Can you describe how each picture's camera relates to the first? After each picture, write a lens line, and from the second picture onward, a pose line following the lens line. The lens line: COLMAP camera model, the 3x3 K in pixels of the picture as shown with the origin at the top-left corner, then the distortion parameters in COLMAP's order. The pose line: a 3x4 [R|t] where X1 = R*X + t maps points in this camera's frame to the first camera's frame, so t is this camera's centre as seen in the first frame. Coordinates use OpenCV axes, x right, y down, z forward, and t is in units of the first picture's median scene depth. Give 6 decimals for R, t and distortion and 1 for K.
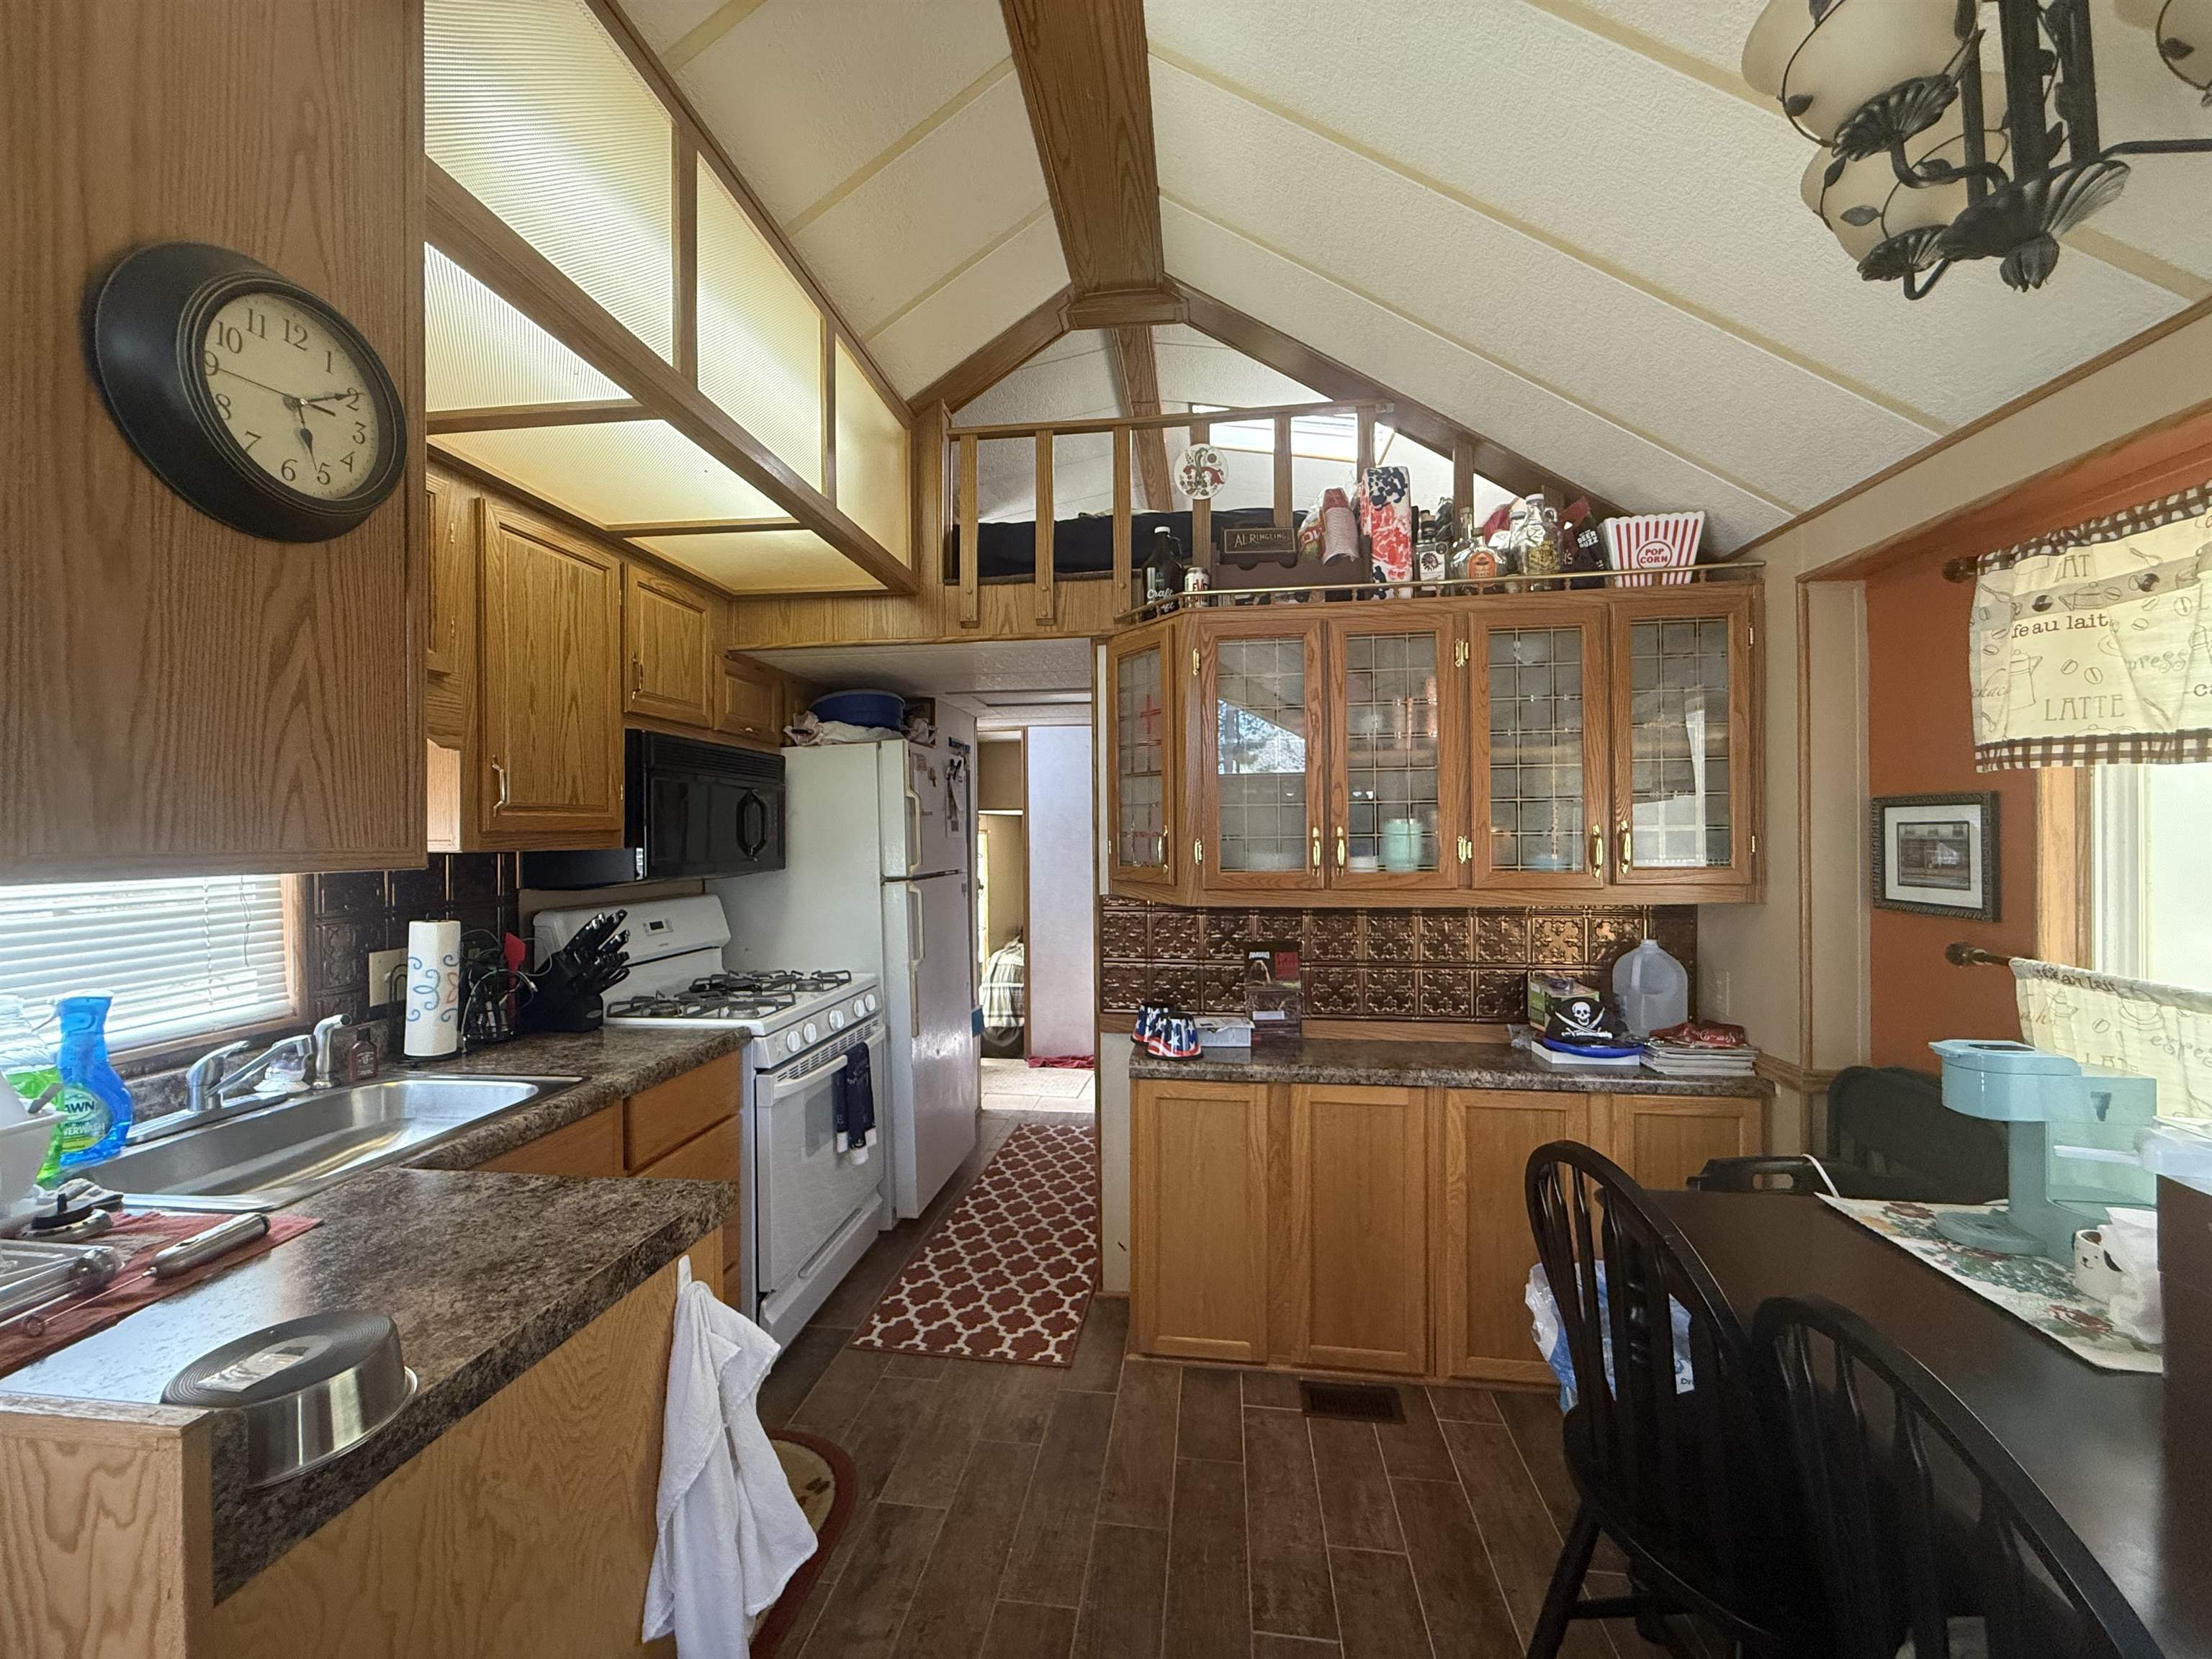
lens RADIAL K [[883.5, 0, 1098.8], [0, 883.5, 829.8], [0, 0, 1]] dist [-0.000810, 0.000317]
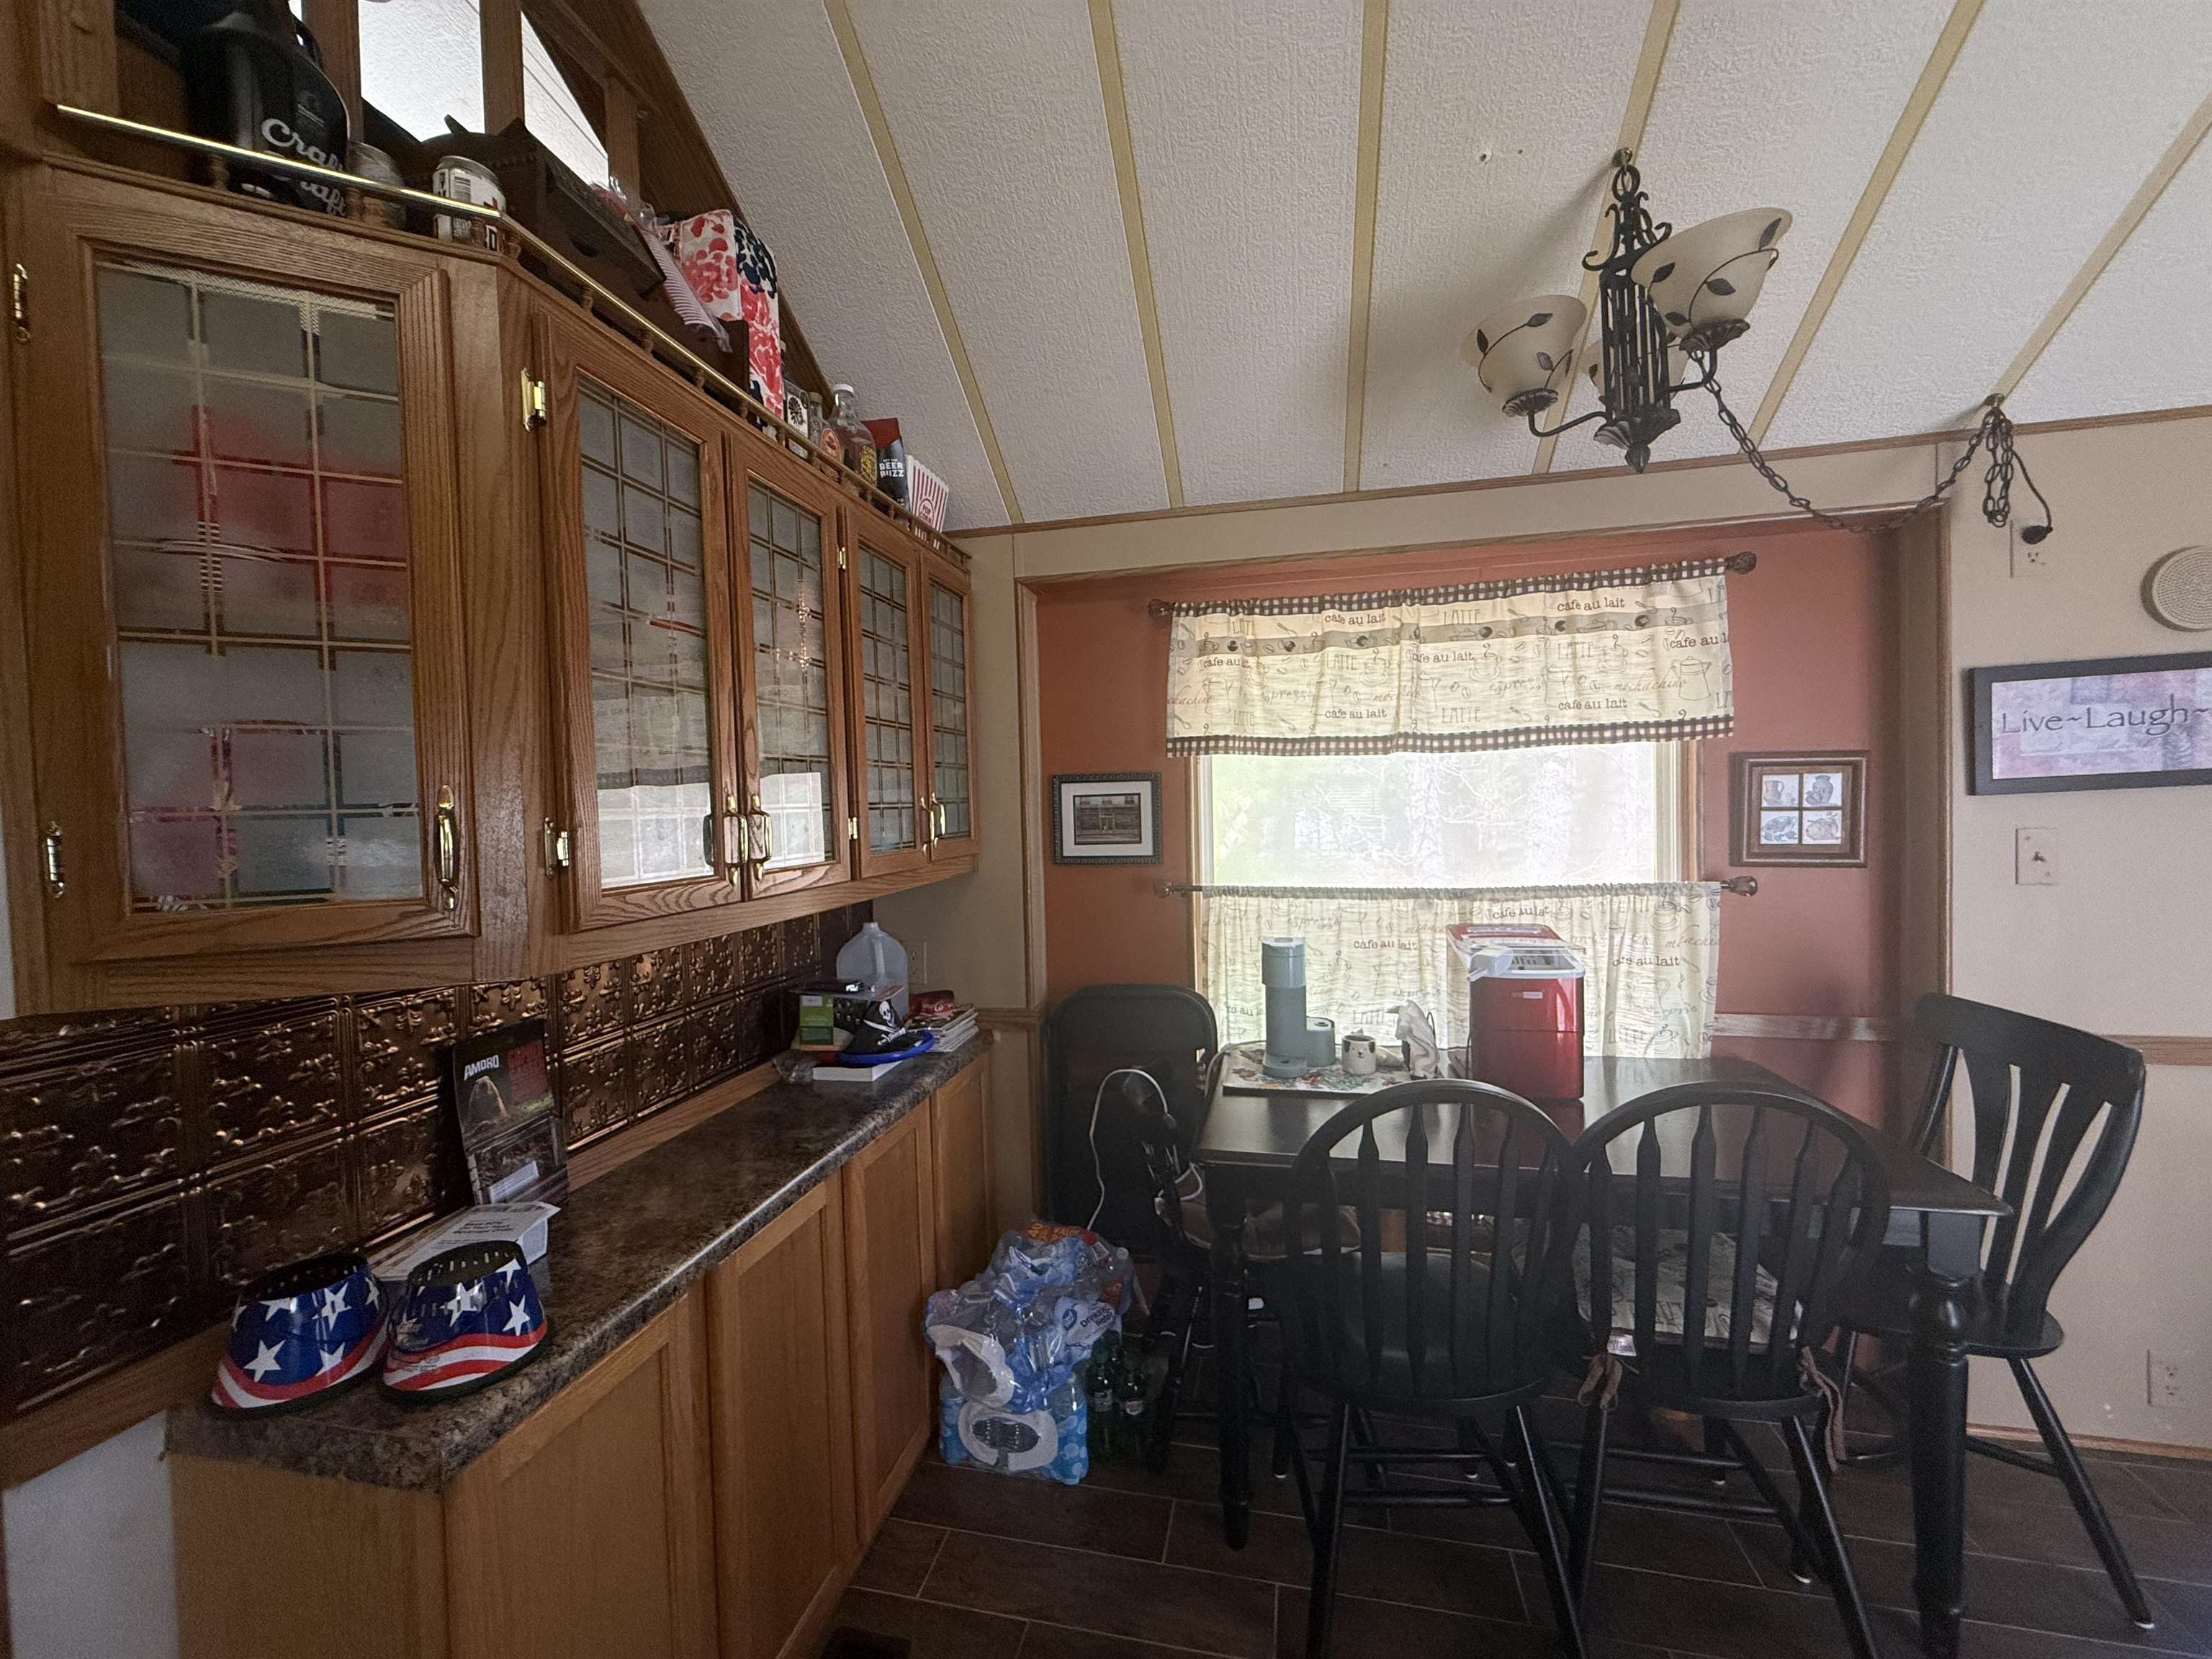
lens RADIAL K [[879.4, 0, 1100.5], [0, 879.4, 836.1], [0, 0, 1]] dist [0.000136, 0.000053]
pose [[0.093930, -0.030797, 0.995102, -0.413150], [0.022719, 0.999327, 0.028784, 0.017140], [-0.995320, 0.019904, 0.094566, 0.990861]]
